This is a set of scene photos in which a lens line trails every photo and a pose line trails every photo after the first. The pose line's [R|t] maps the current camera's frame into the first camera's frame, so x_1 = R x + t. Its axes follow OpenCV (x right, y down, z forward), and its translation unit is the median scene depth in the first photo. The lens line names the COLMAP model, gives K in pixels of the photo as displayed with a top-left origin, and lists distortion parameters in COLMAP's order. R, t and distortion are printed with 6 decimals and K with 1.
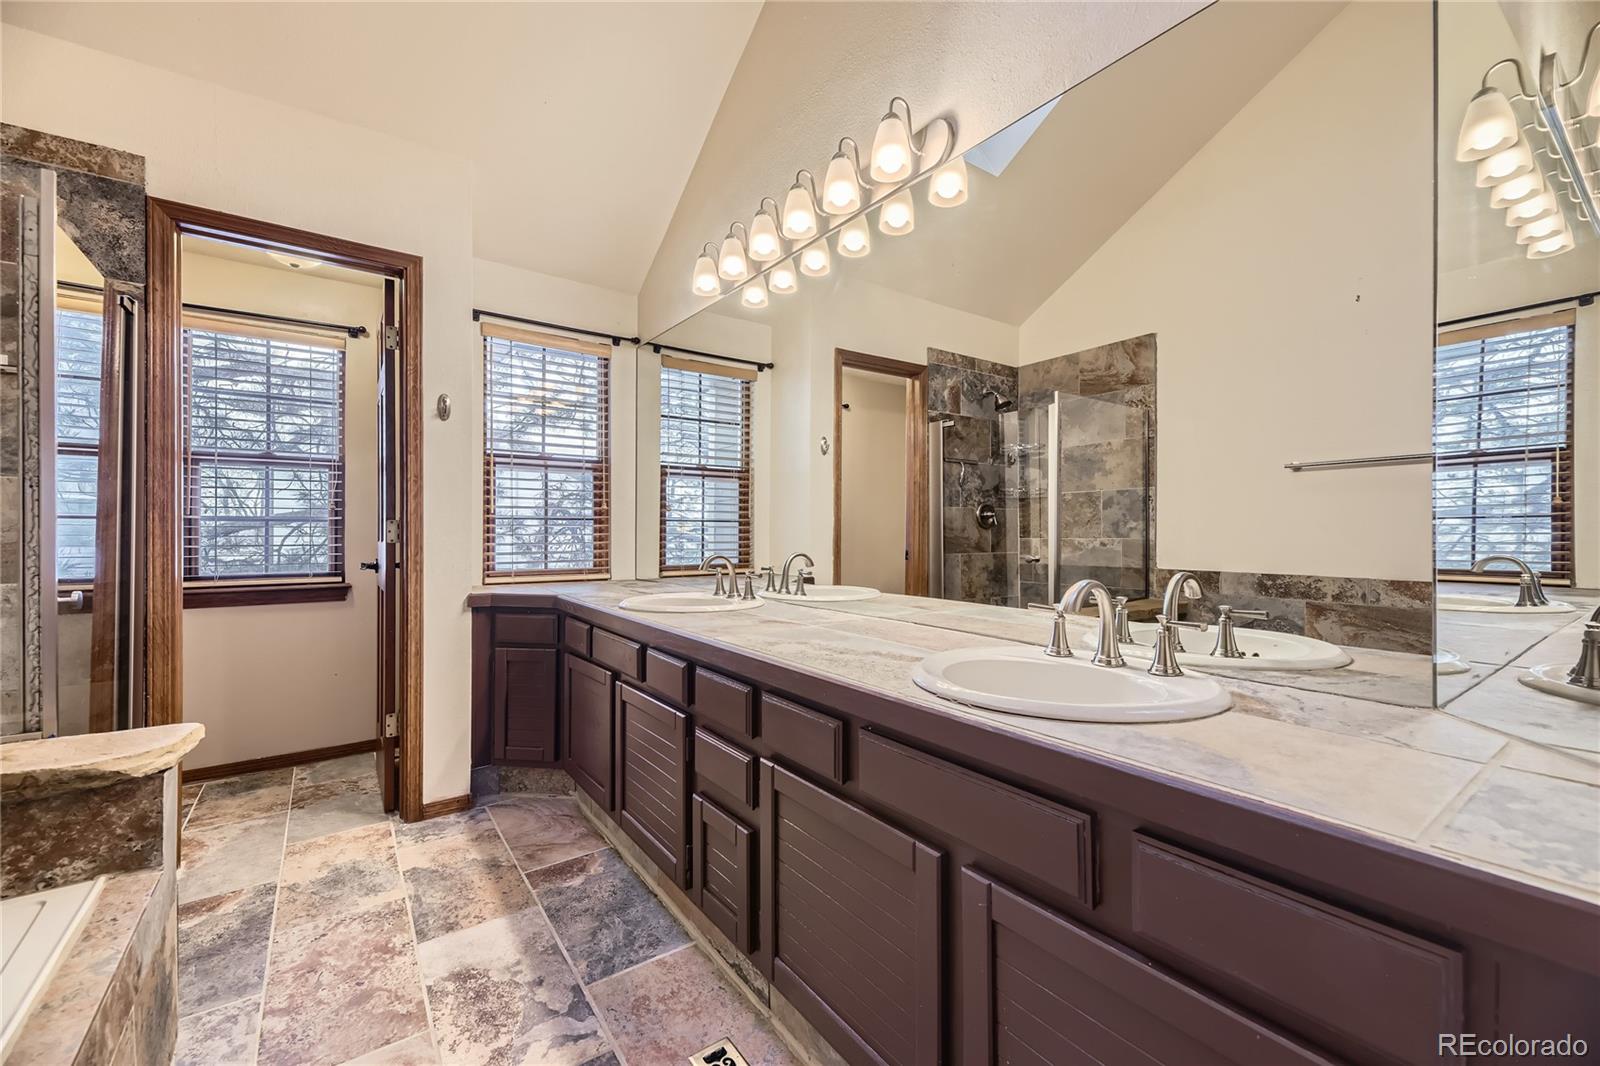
lens RADIAL K [[645.9, 0, 796.2], [0, 645.9, 529.2], [0, 0, 1]] dist [0.019991, -0.005143]
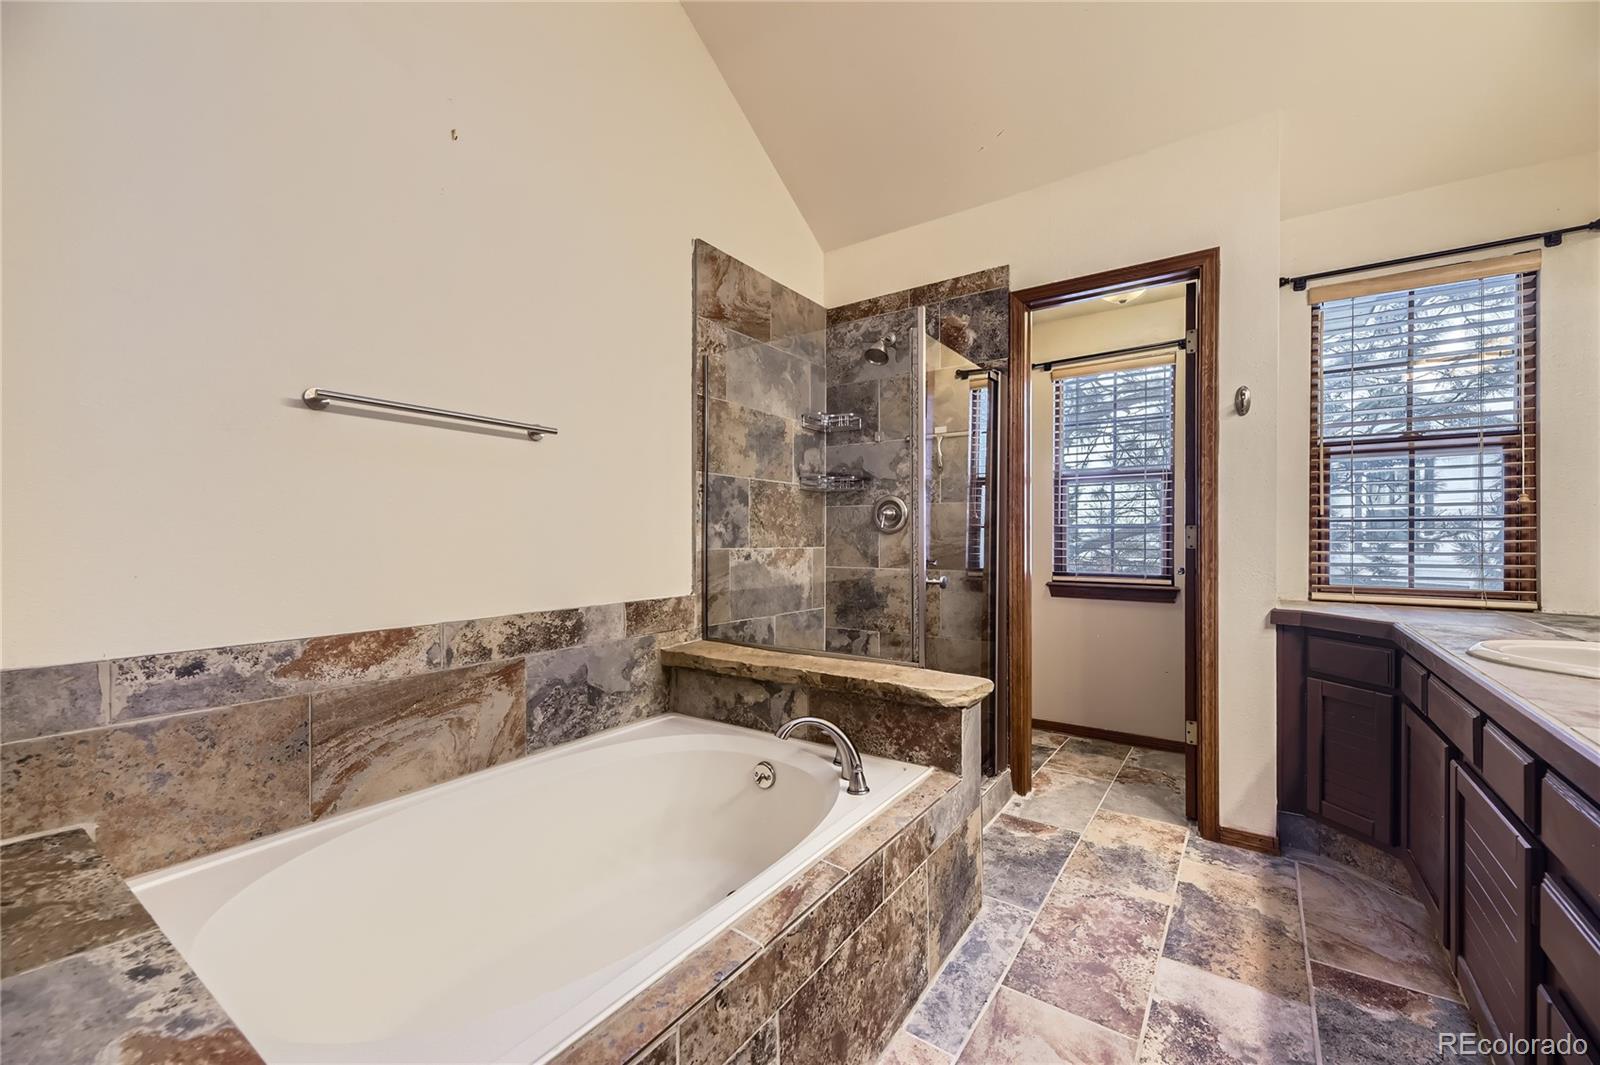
lens RADIAL K [[645.9, 0, 797.4], [0, 645.9, 535.1], [0, 0, 1]] dist [0.019991, -0.005143]
pose [[0.328087, -0.002081, -0.944645, 0.126001], [0.003624, 0.999993, -0.000944, -0.000692], [0.944641, -0.003114, 0.328092, 0.116420]]
